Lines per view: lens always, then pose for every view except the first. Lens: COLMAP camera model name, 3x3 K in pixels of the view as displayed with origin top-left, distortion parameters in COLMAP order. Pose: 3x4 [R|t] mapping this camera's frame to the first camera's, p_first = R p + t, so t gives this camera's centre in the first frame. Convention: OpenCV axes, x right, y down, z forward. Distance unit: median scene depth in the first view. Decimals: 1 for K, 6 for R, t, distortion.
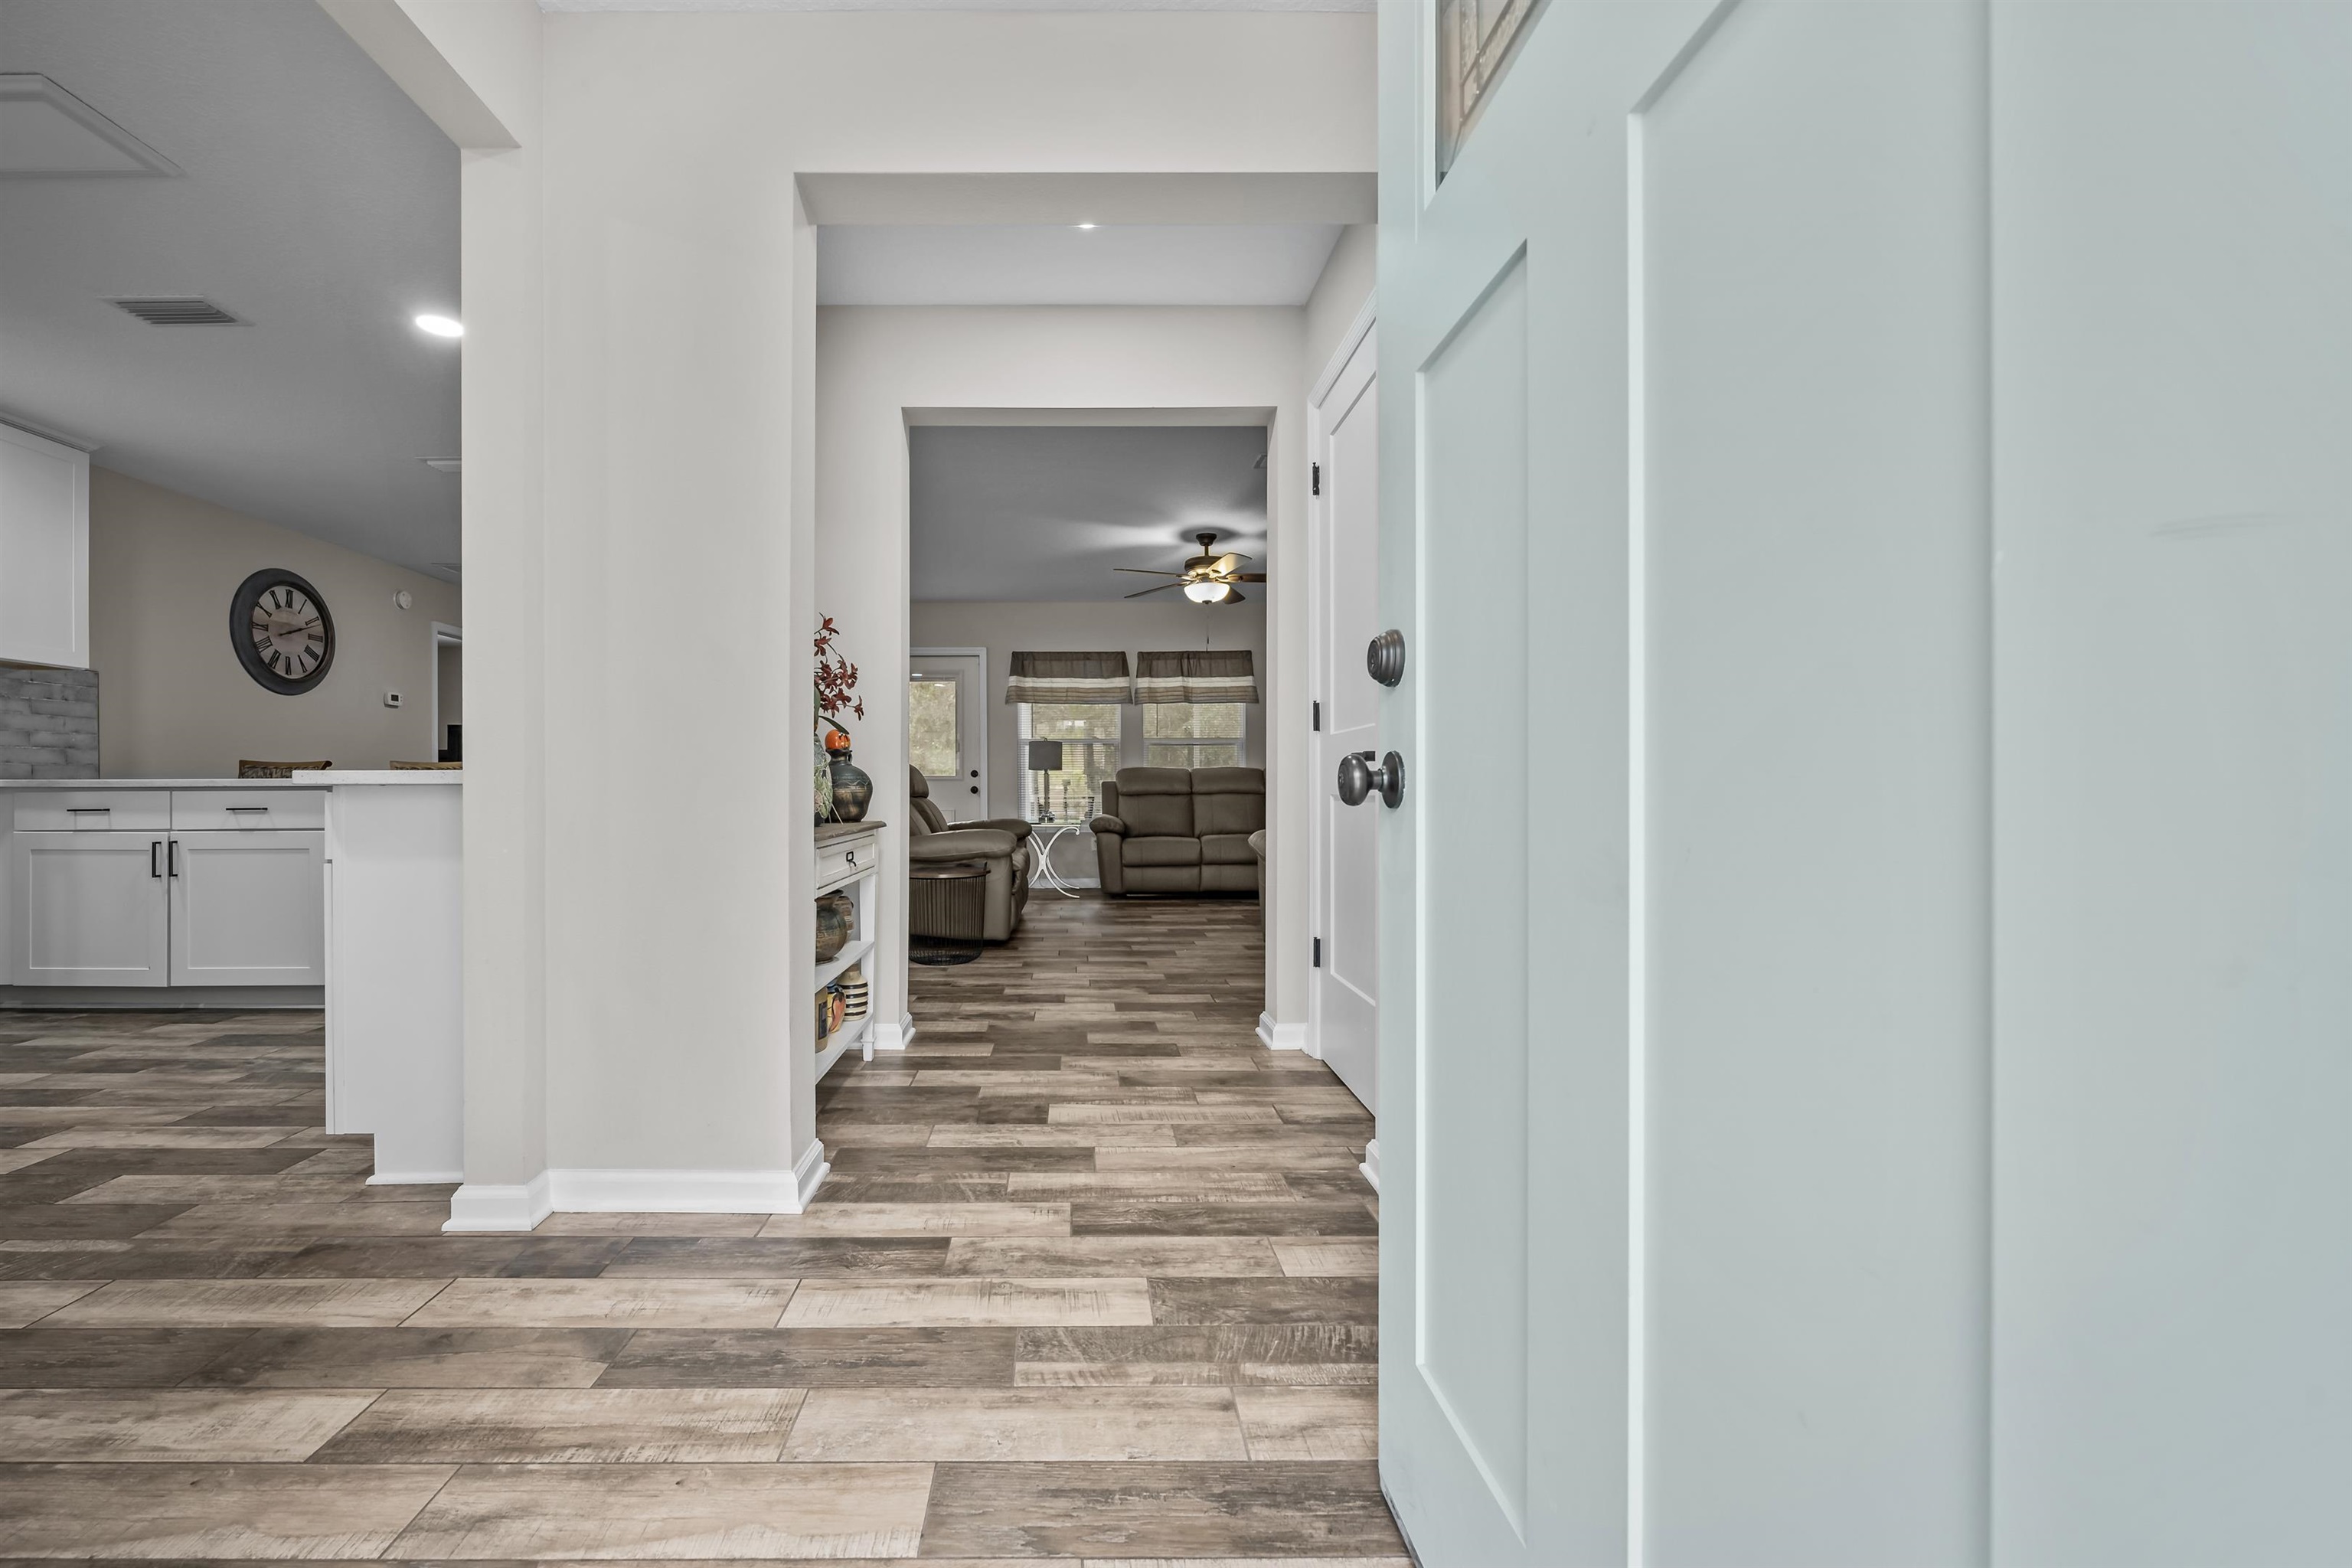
lens RADIAL K [[945.7, 0, 1083.3], [0, 945.7, 786.3], [0, 0, 1]] dist [0.002412, -0.000477]
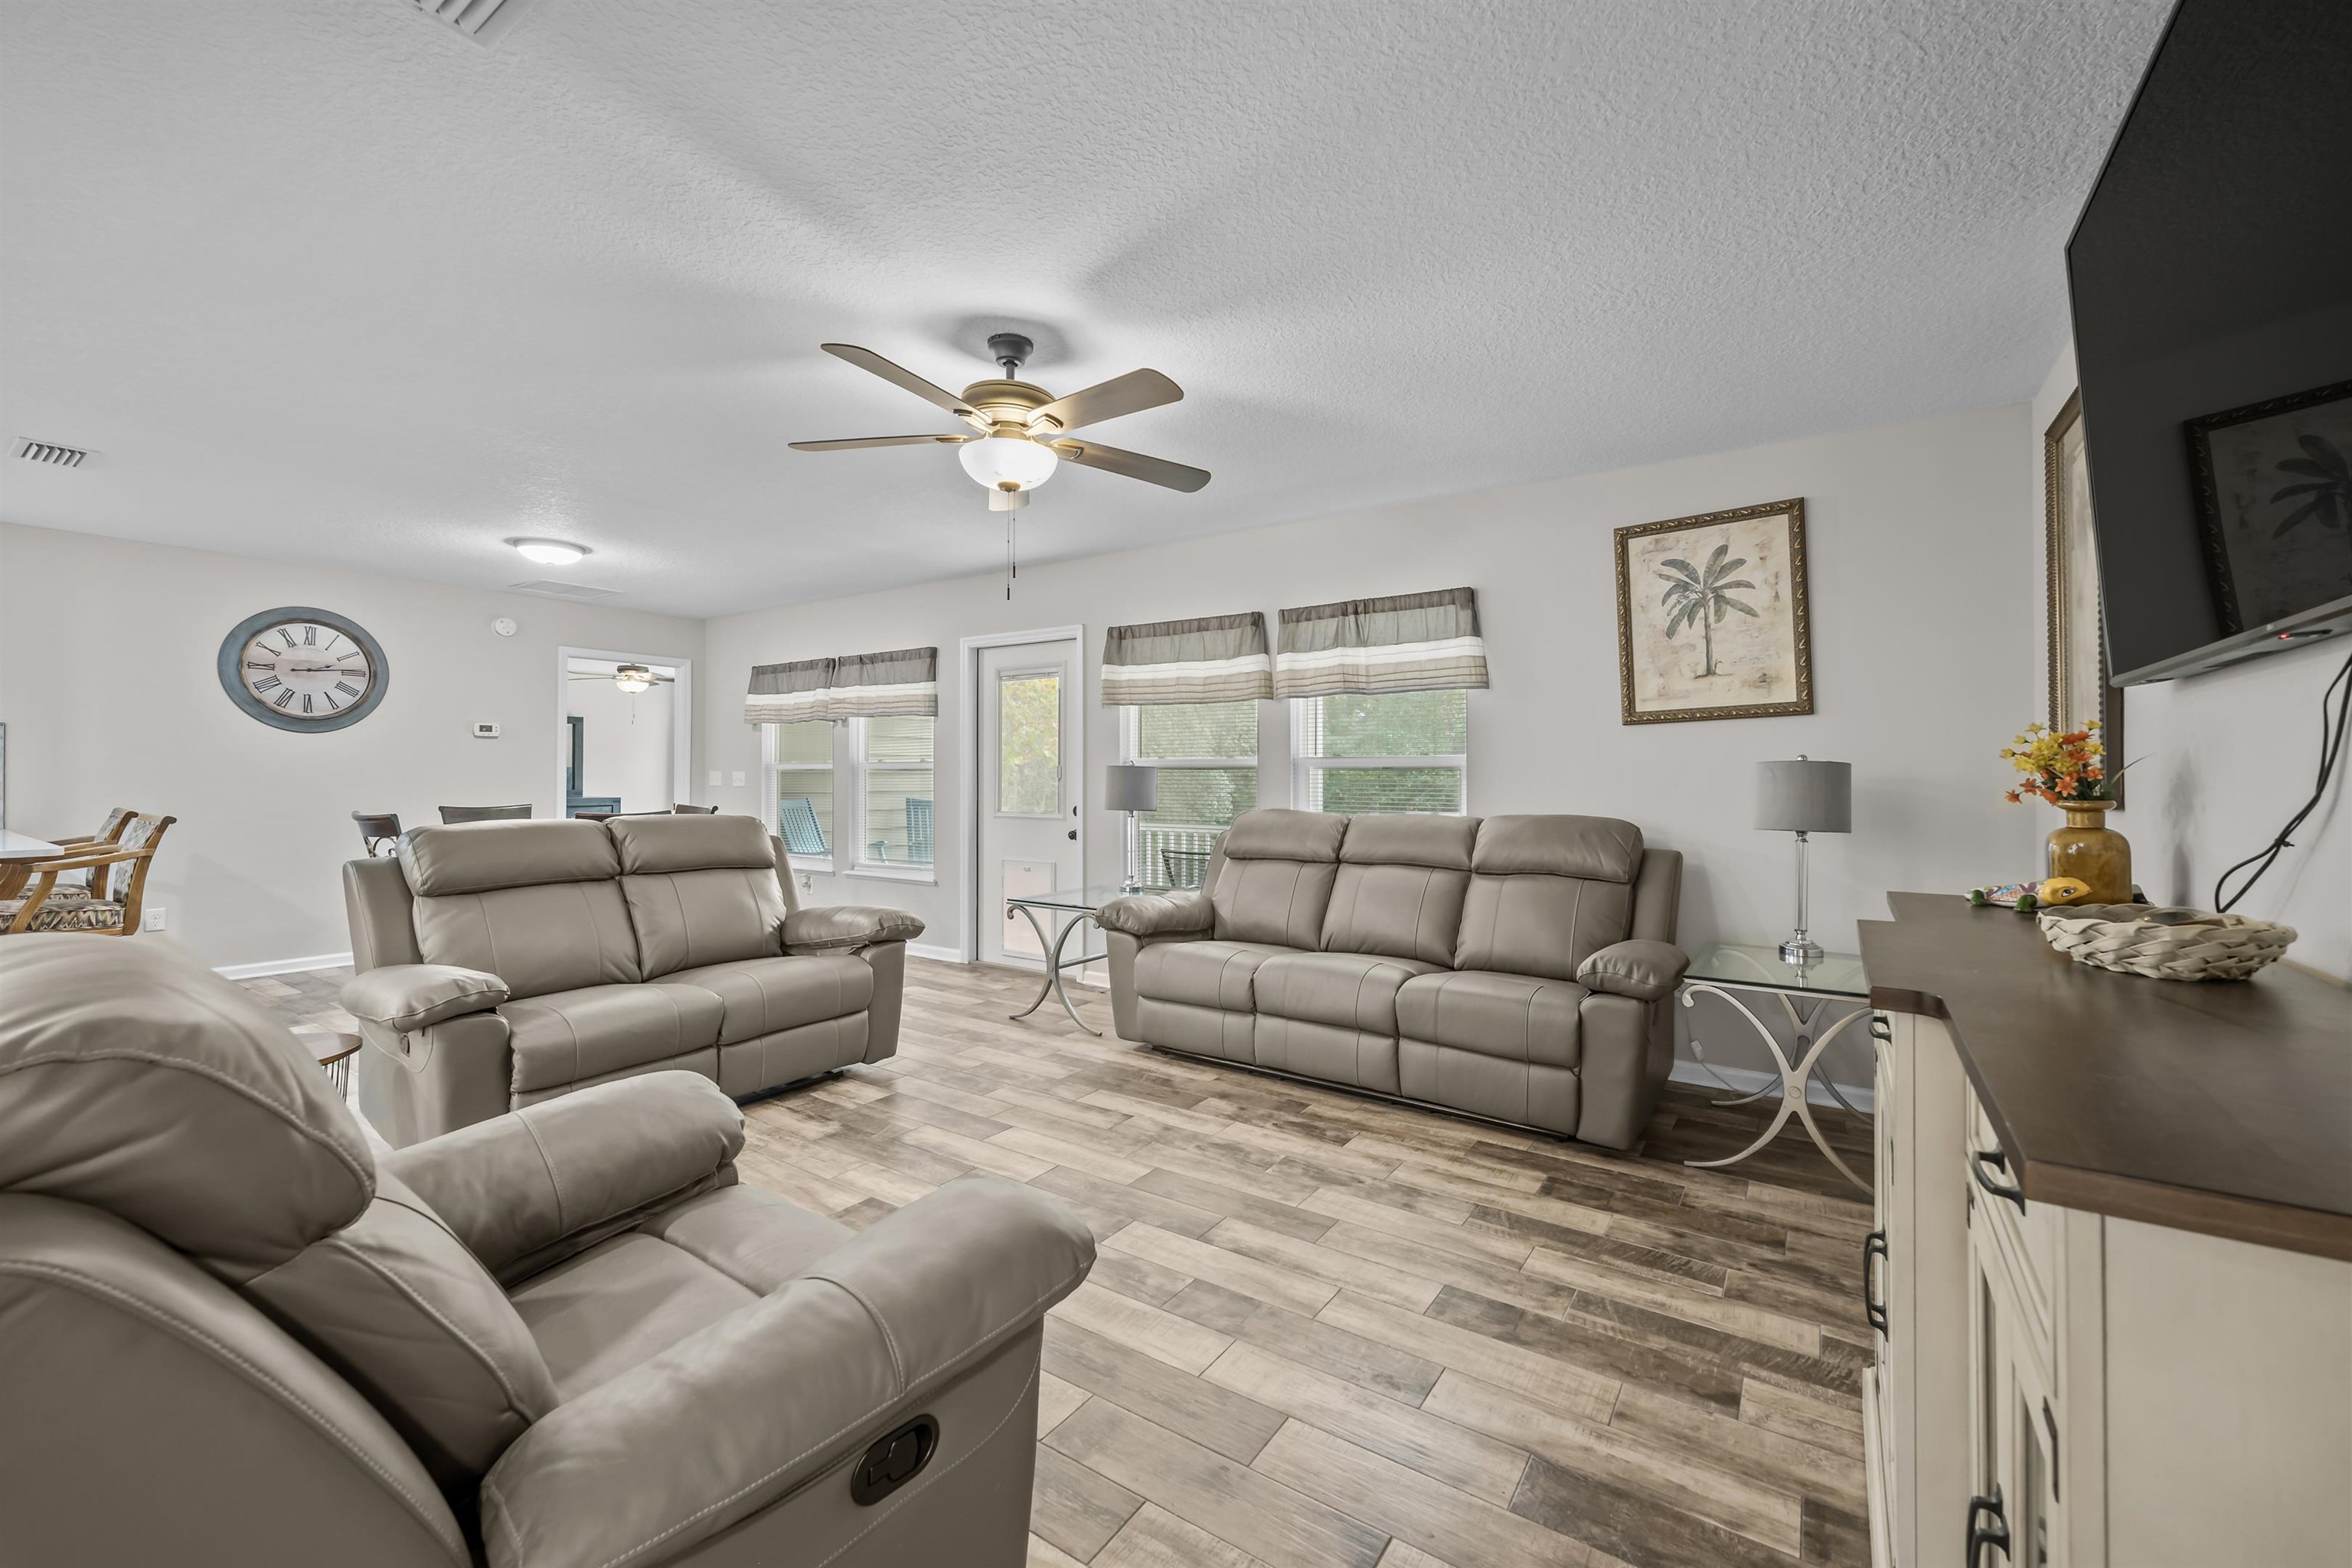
lens RADIAL K [[945.7, 0, 1212.1], [0, 945.7, 764.3], [0, 0, 1]] dist [0.002412, -0.000477]
pose [[0.825491, 0.001074, -0.564415, 0.533006], [-0.005185, 0.999970, -0.005682, -0.066421], [0.564392, 0.007617, 0.825472, 0.757056]]
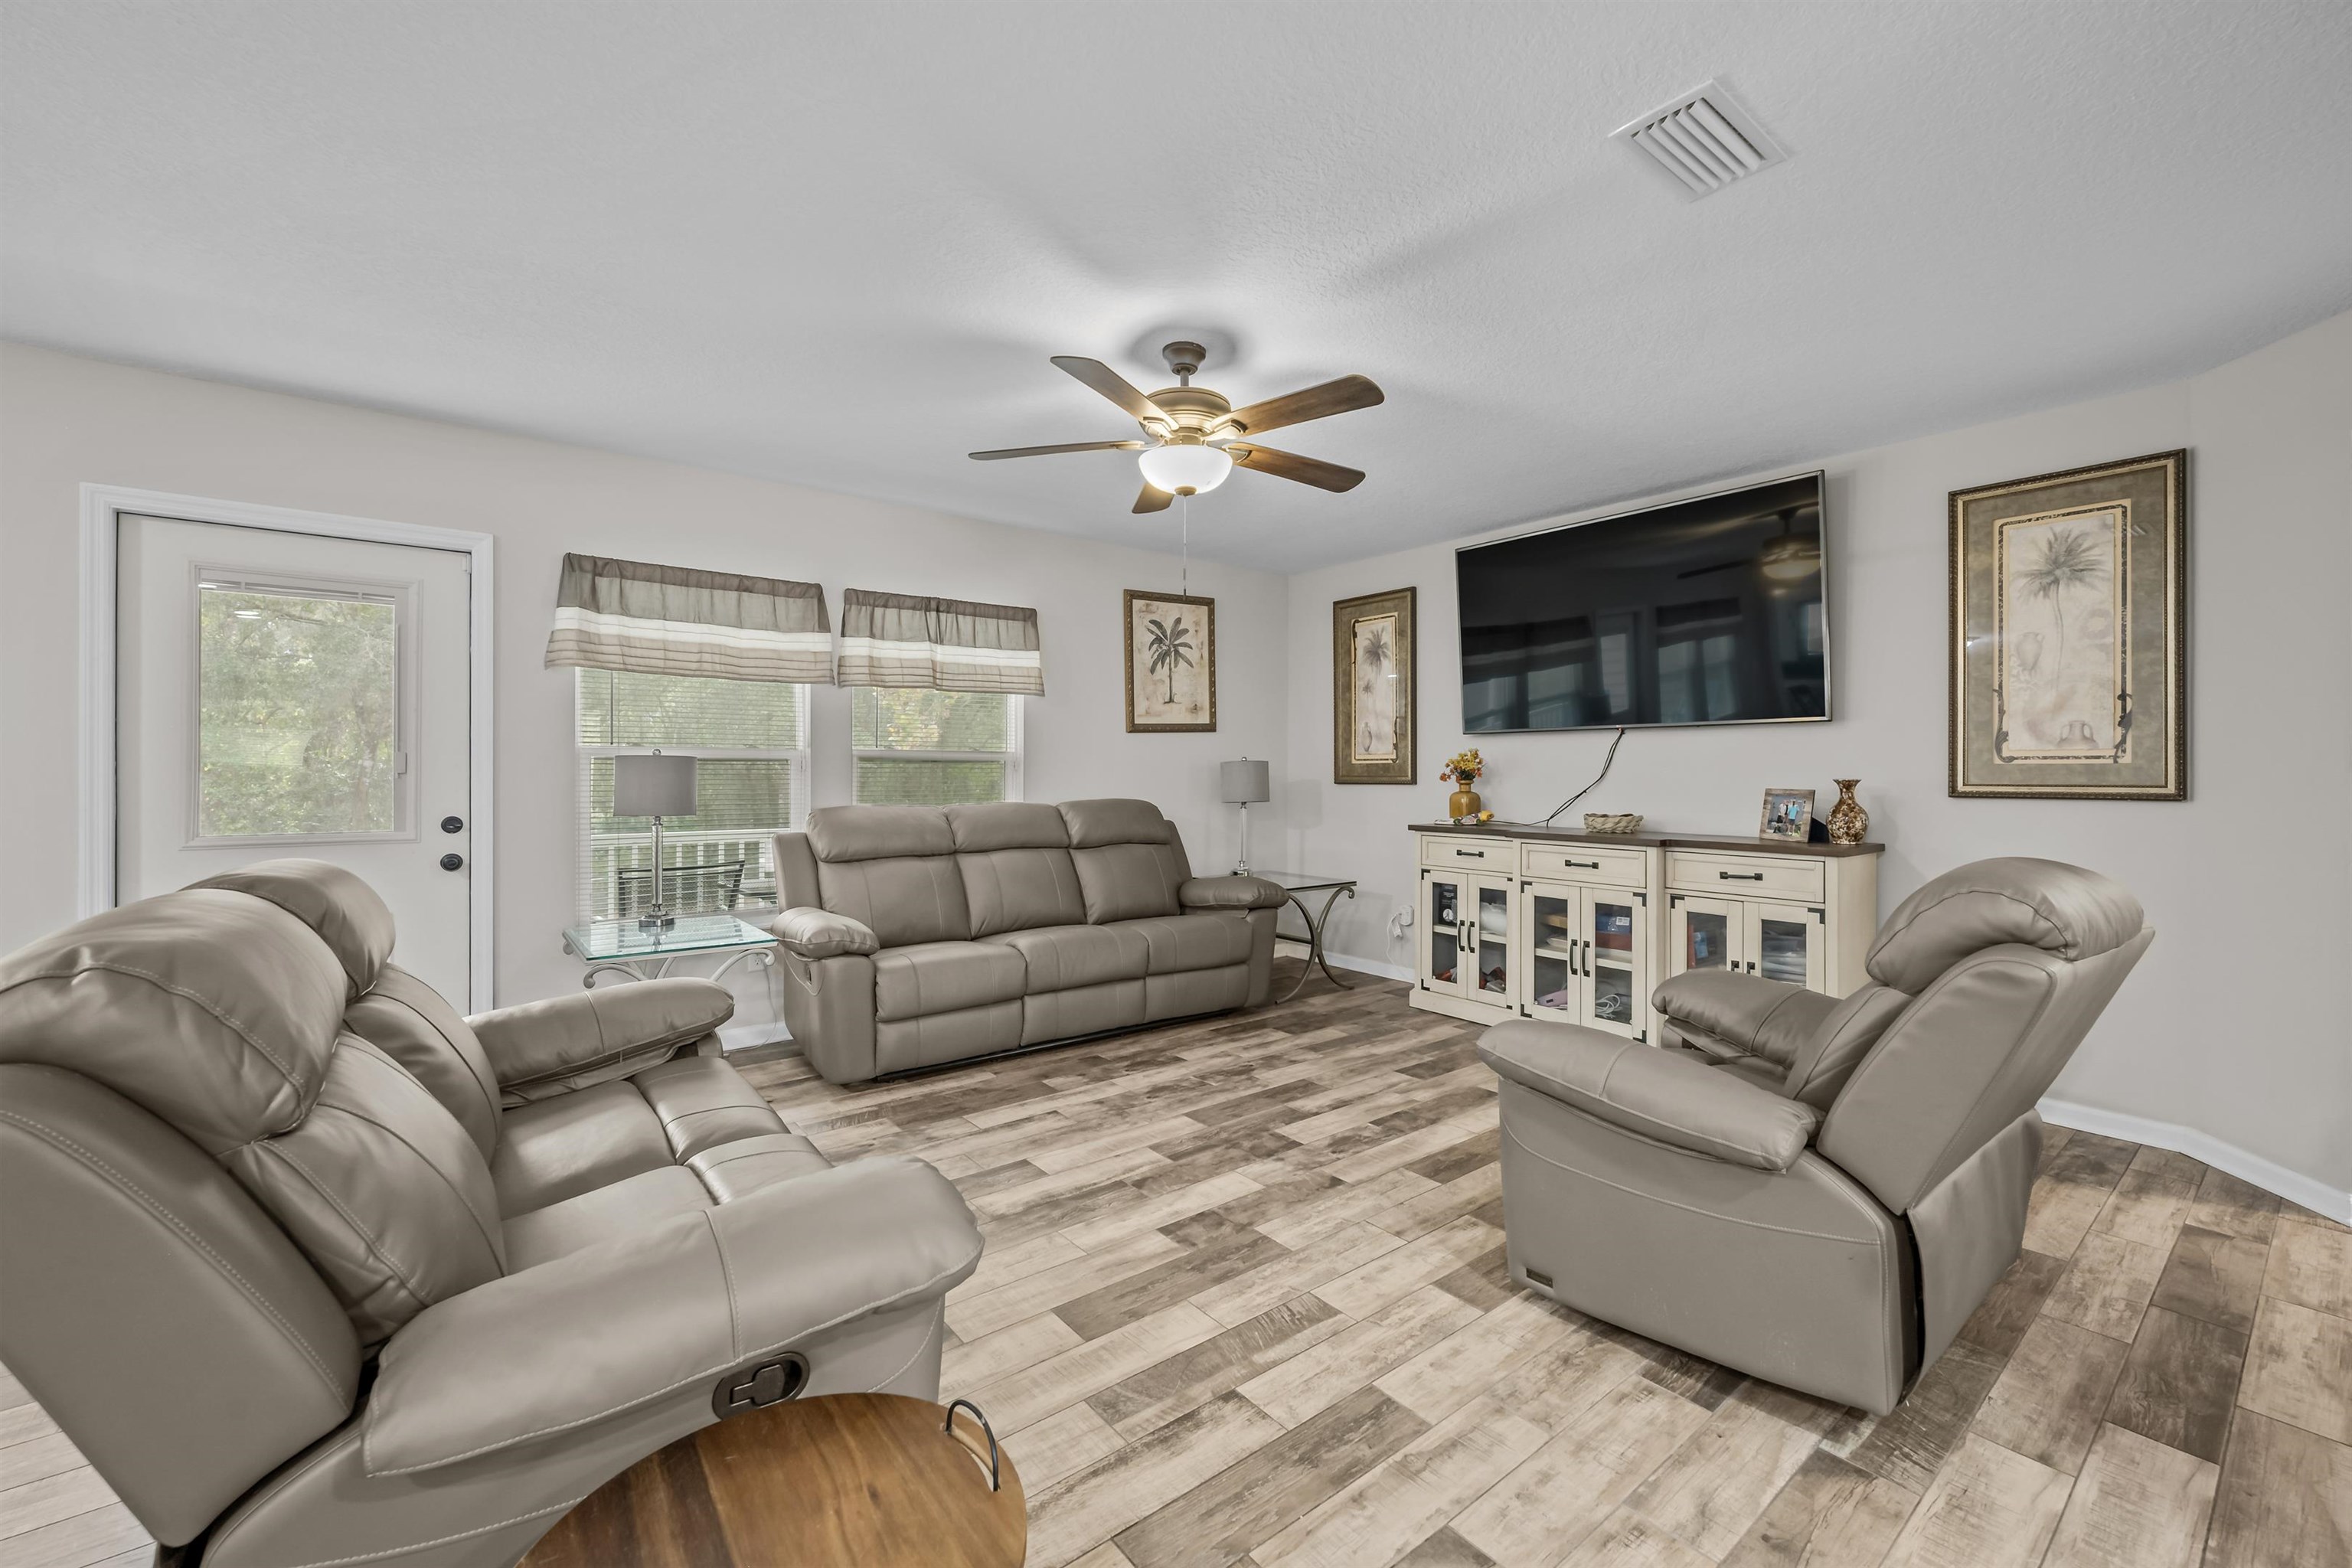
lens RADIAL K [[945.7, 0, 1201.0], [0, 945.7, 782.0], [0, 0, 1]] dist [0.002412, -0.000477]
pose [[0.786885, -0.000267, 0.617100, -0.172603], [-0.009454, 0.999877, 0.012488, -0.063538], [-0.617028, -0.015660, 0.786786, 0.696534]]
